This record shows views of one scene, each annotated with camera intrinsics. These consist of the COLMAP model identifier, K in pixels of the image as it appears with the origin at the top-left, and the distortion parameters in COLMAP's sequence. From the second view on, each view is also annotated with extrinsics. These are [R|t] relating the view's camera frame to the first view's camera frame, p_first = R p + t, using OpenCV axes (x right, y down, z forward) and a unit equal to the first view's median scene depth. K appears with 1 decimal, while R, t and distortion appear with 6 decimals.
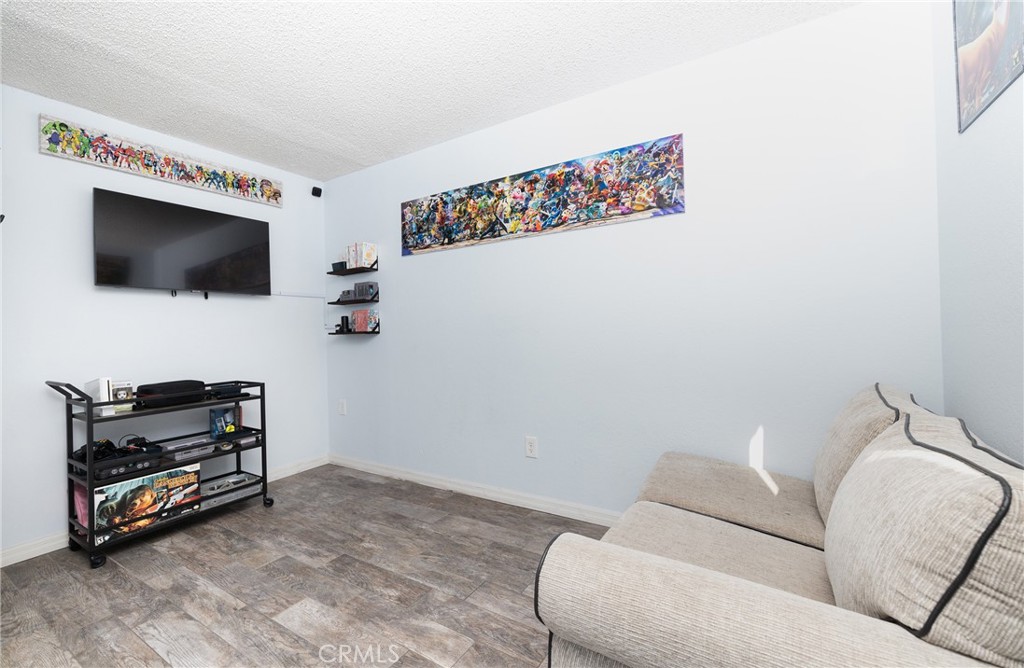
lens RADIAL K [[425.0, 0, 513.0], [0, 425.0, 325.6], [0, 0, 1]] dist [-0.001645, -0.000057]
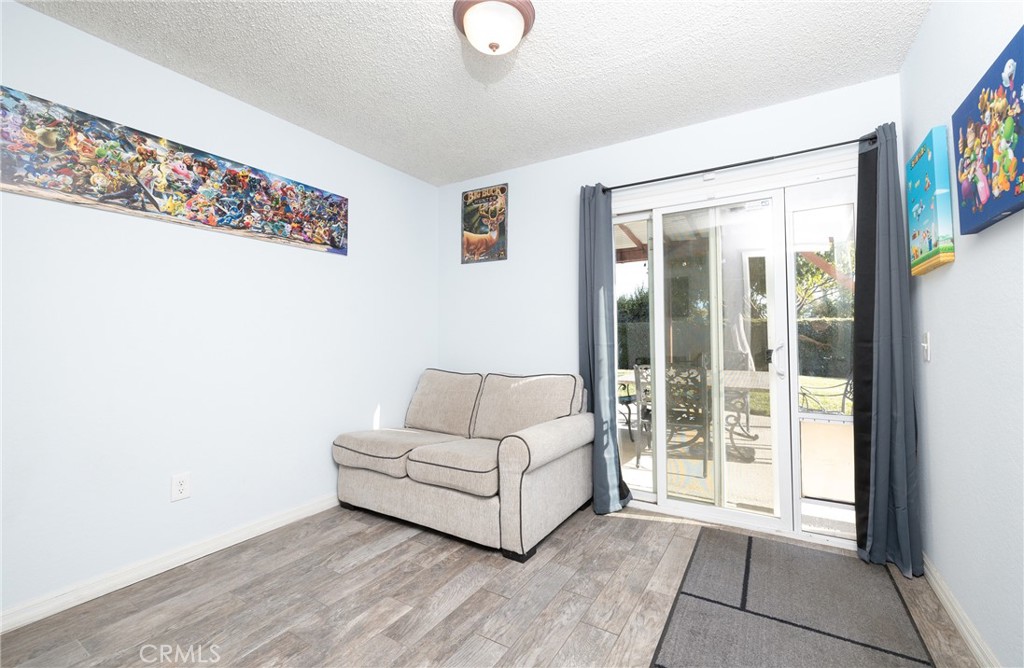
lens RADIAL K [[425.0, 0, 513.0], [0, 425.0, 325.6], [0, 0, 1]] dist [-0.001645, -0.000057]
pose [[0.000264, 0.055887, 0.998437, -0.817656], [-0.003933, 0.998429, -0.055886, 0.027397], [-0.999992, -0.003912, 0.000484, 0.399875]]
